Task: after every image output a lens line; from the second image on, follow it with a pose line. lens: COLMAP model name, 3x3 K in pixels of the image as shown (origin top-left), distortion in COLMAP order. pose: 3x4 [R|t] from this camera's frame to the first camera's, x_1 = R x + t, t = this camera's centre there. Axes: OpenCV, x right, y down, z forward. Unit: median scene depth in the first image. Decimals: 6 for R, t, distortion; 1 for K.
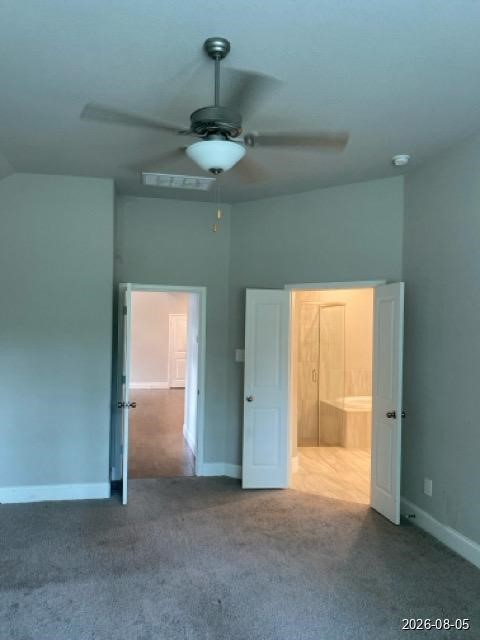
lens RADIAL K [[489.5, 0, 241.5], [0, 489.5, 325.5], [0, 0, 1]] dist [0.004185, -0.003091]
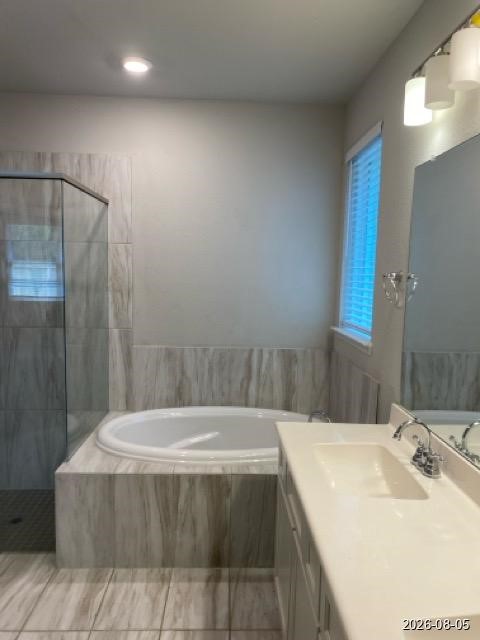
lens RADIAL K [[485.0, 0, 249.3], [0, 485.0, 323.1], [0, 0, 1]] dist [0.029210, -0.038296]
pose [[0.985934, 0.039171, -0.162482, 0.380383], [-0.020676, 0.993266, 0.113993, 0.018171], [0.165853, -0.109030, 0.980105, 0.622678]]
